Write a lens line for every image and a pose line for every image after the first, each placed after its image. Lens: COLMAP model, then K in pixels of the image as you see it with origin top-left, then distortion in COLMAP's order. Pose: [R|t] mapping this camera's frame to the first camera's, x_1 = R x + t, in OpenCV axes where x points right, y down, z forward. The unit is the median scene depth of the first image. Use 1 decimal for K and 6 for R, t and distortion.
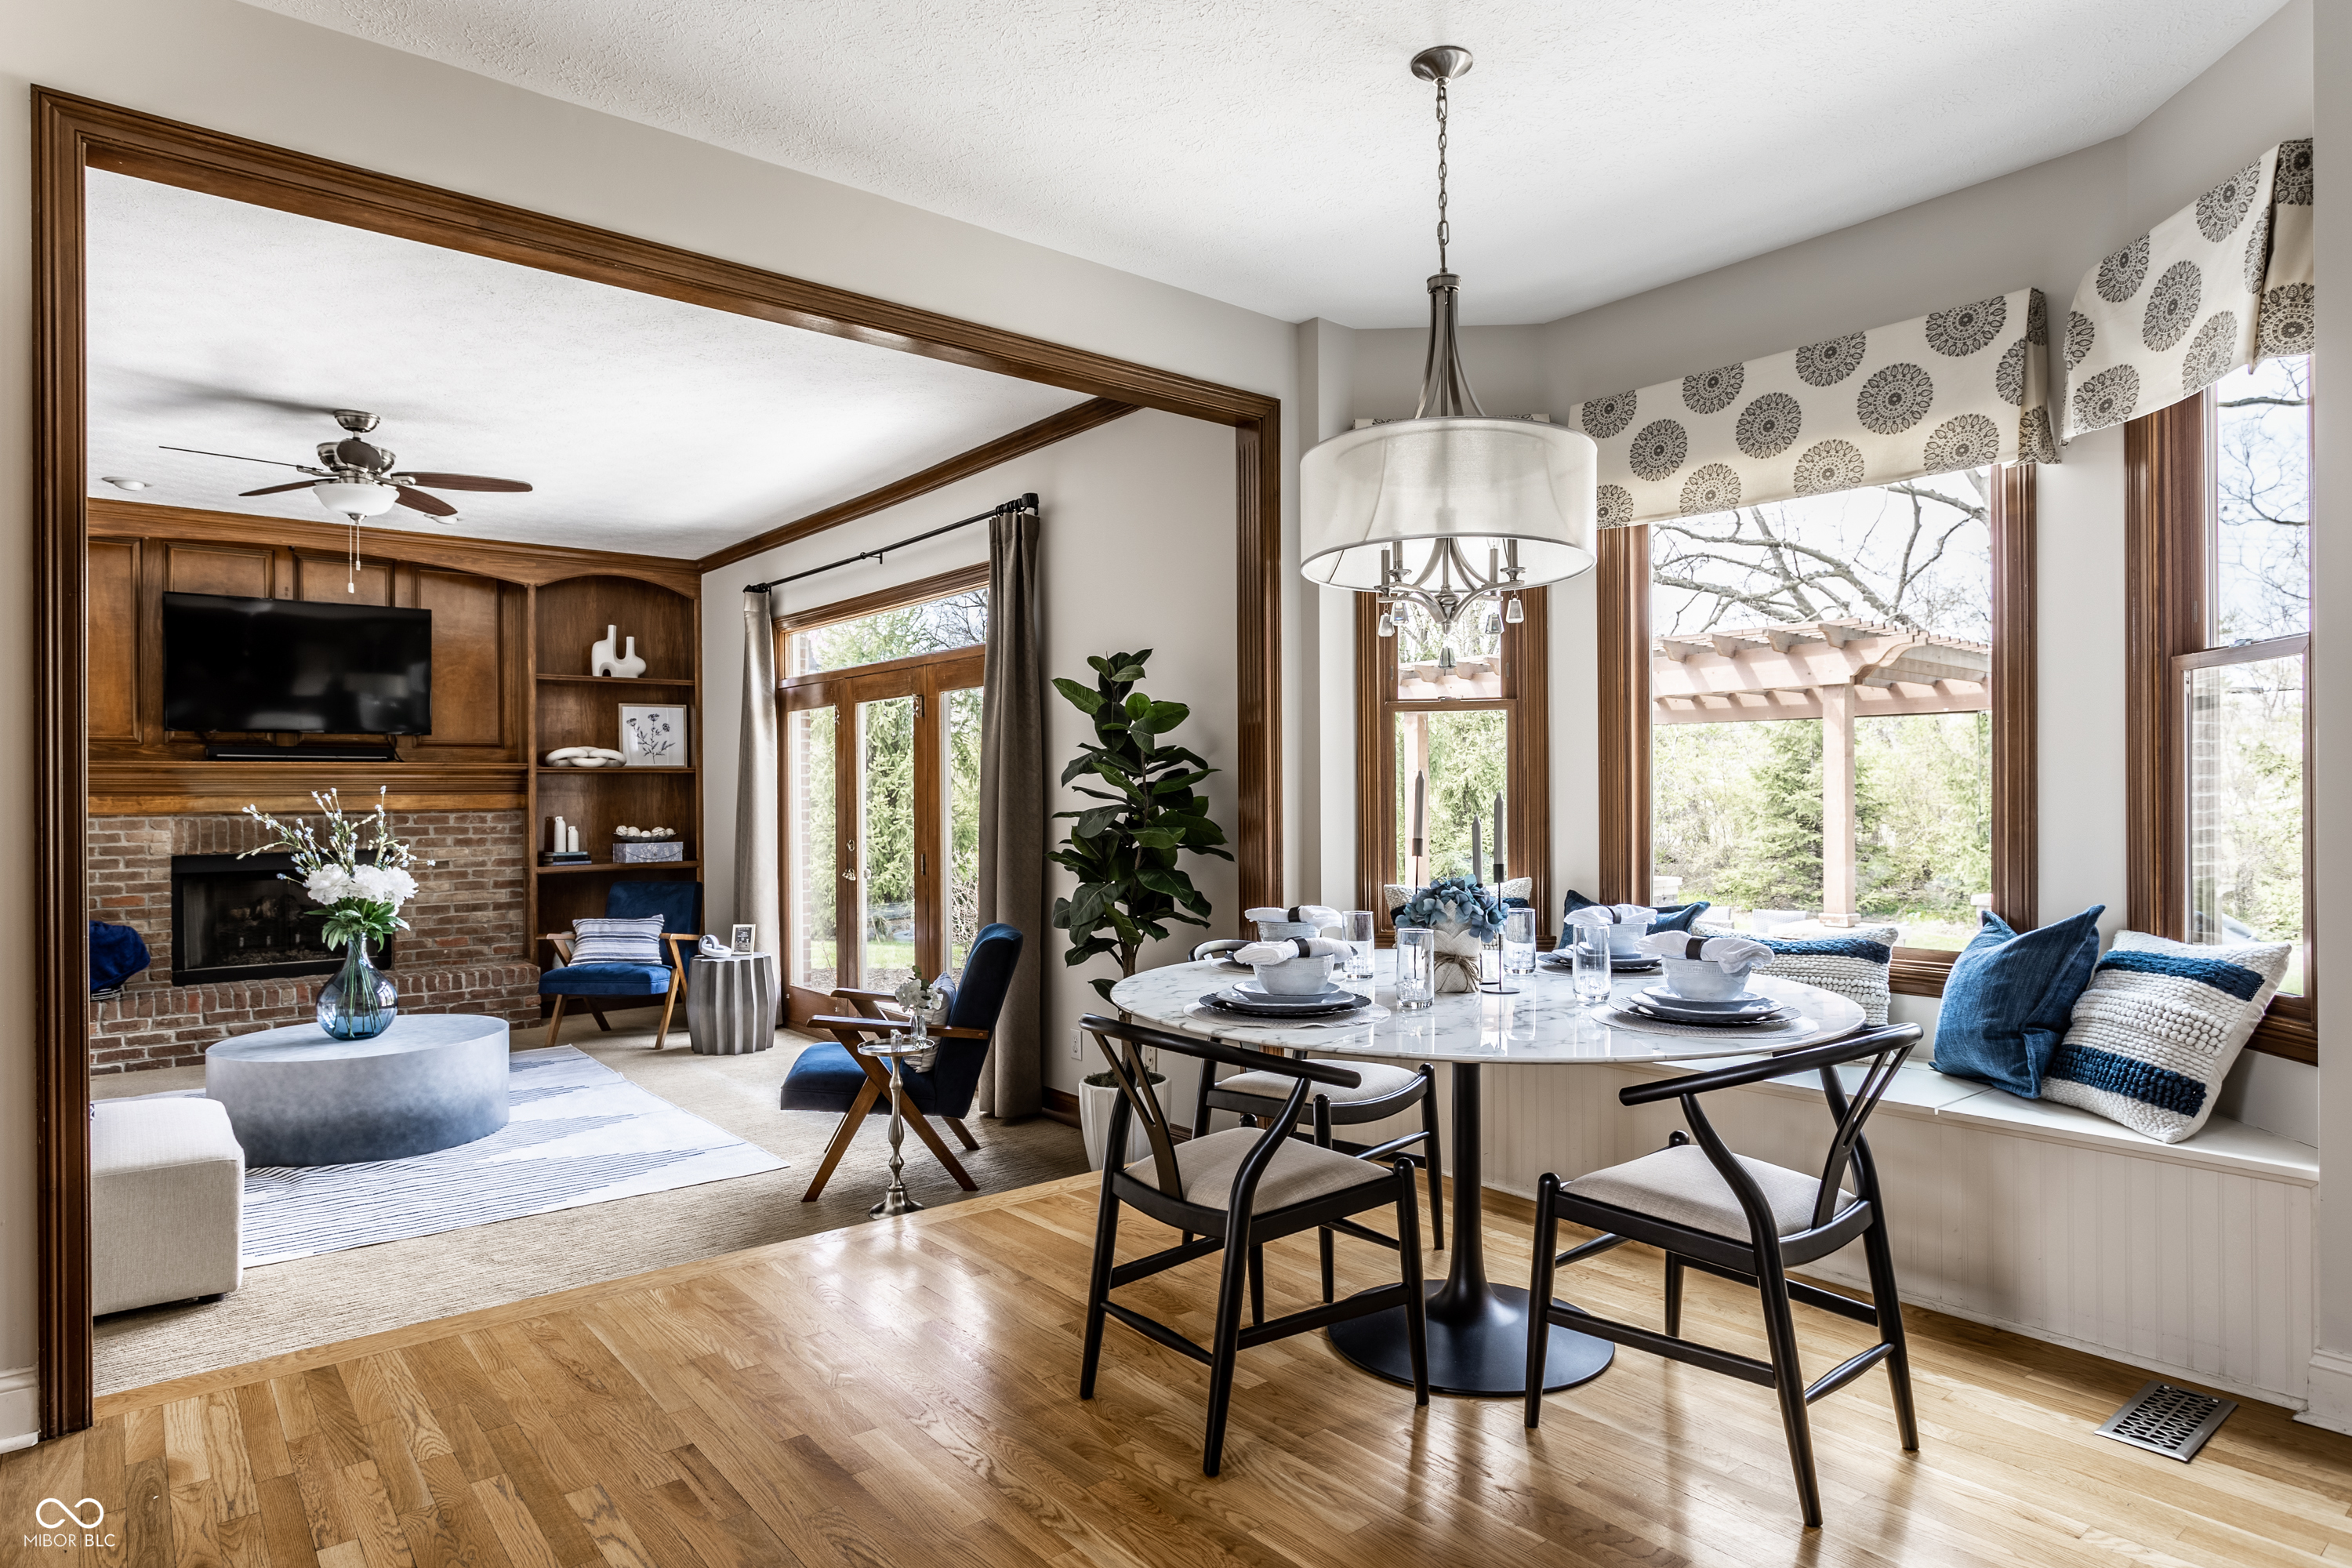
lens RADIAL K [[1366.5, 0, 1181.6], [0, 1366.5, 792.6], [0, 0, 1]] dist [-0.017492, 0.013293]
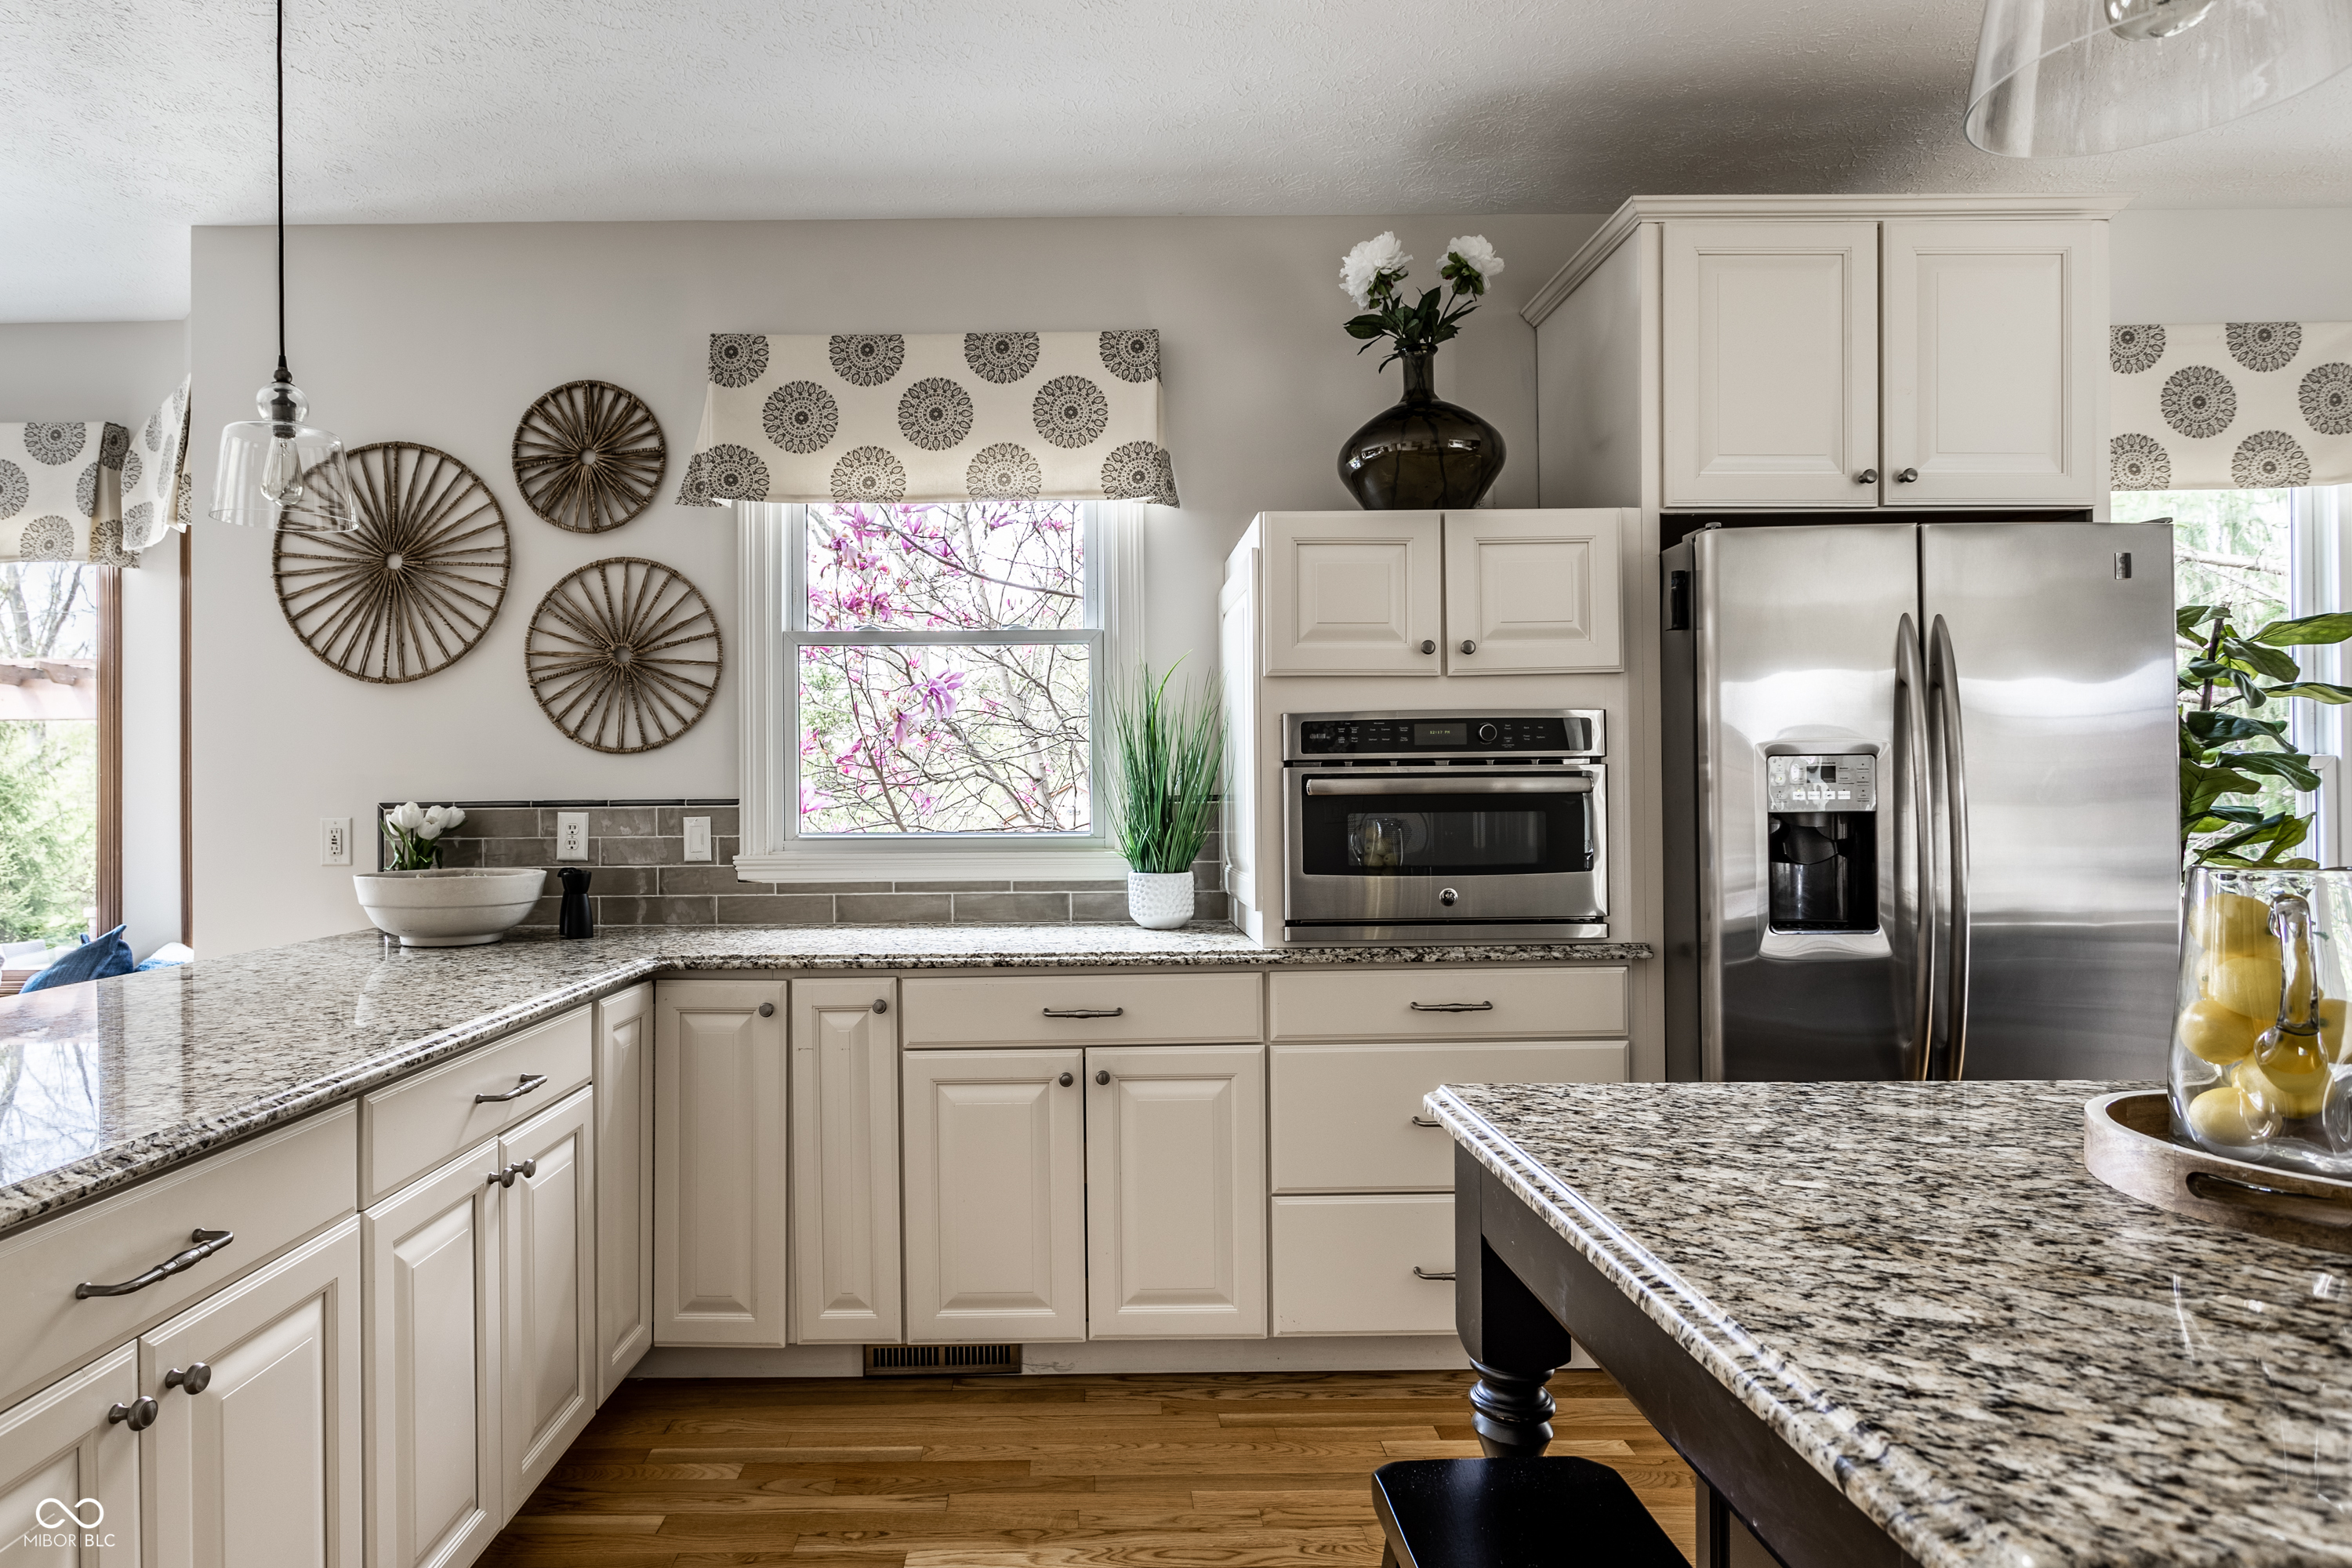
lens RADIAL K [[1345.1, 0, 1170.1], [0, 1345.1, 803.6], [0, 0, 1]] dist [-0.014607, 0.005042]
pose [[0.623133, 0.001143, 0.782115, 0.117531], [0.004543, 0.999977, -0.005081, -0.007682], [-0.782103, 0.006719, 0.623113, -0.202721]]
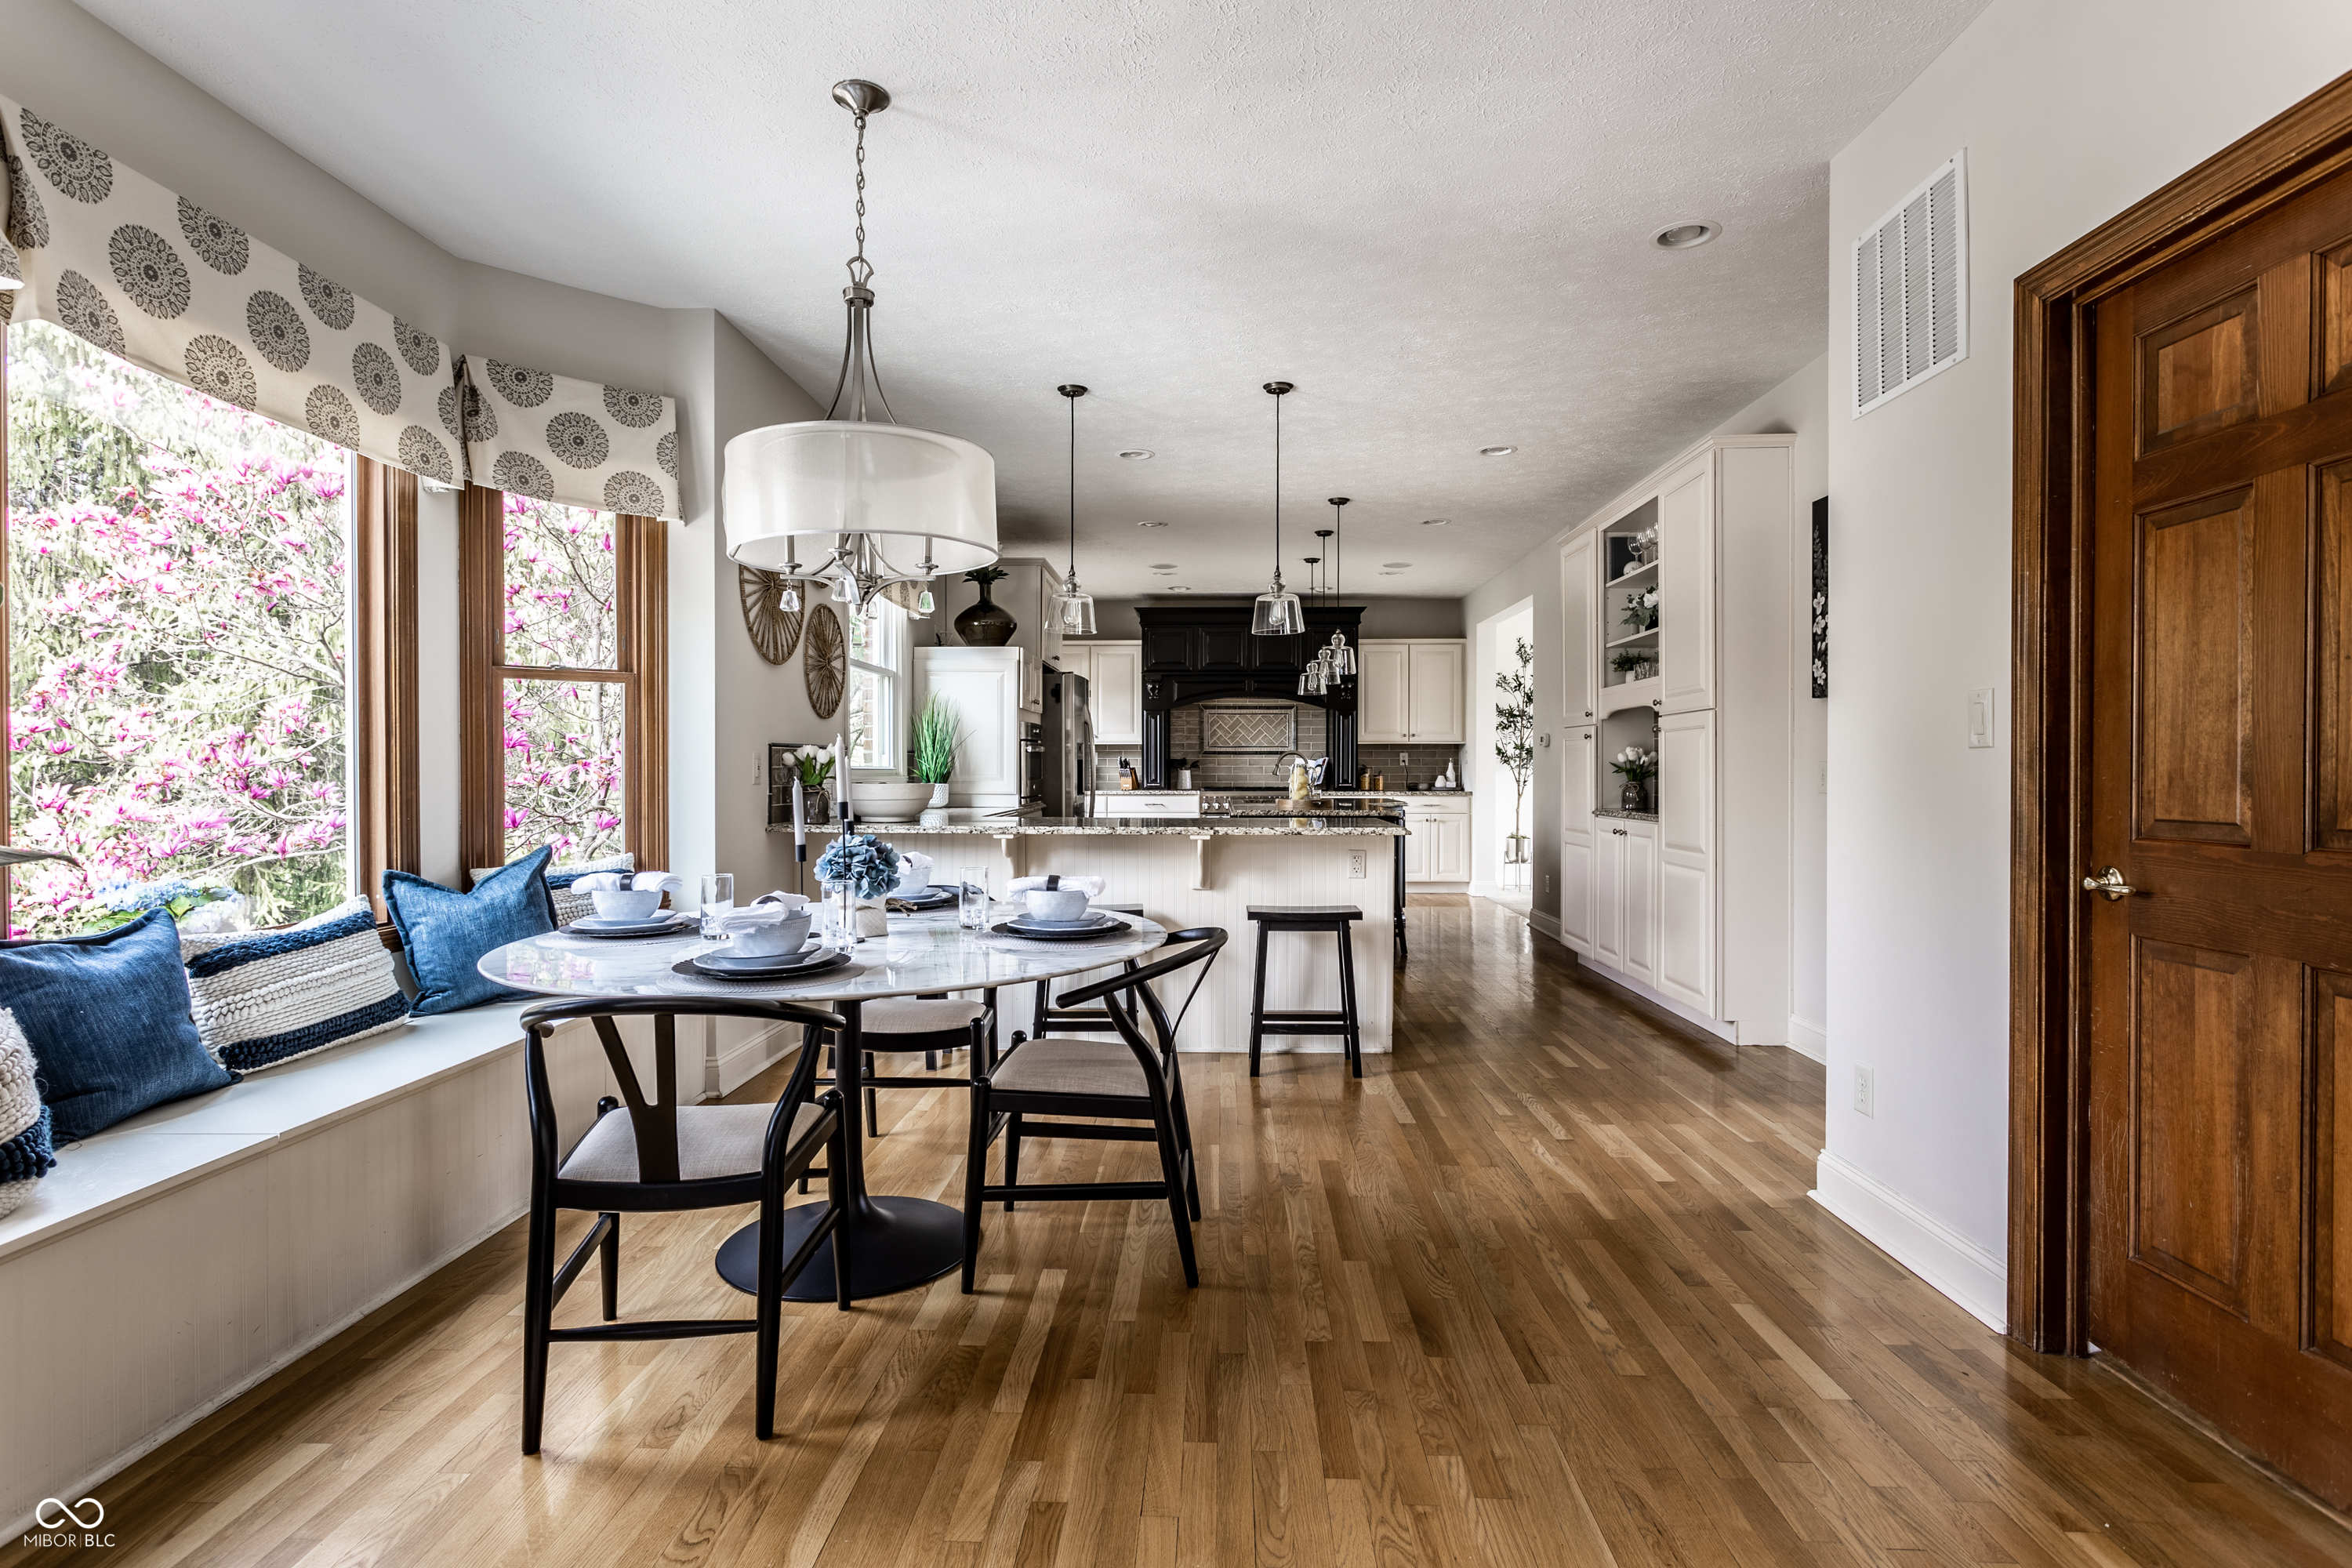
lens RADIAL K [[1183.7, 0, 1185.5], [0, 1183.7, 771.7], [0, 0, 1]] dist [-0.009856, 0.003874]
pose [[-0.768239, 0.003271, 0.640154, -0.245198], [0.003838, 0.999993, -0.000504, 0.004458], [-0.640151, 0.002070, -0.768246, 0.620517]]
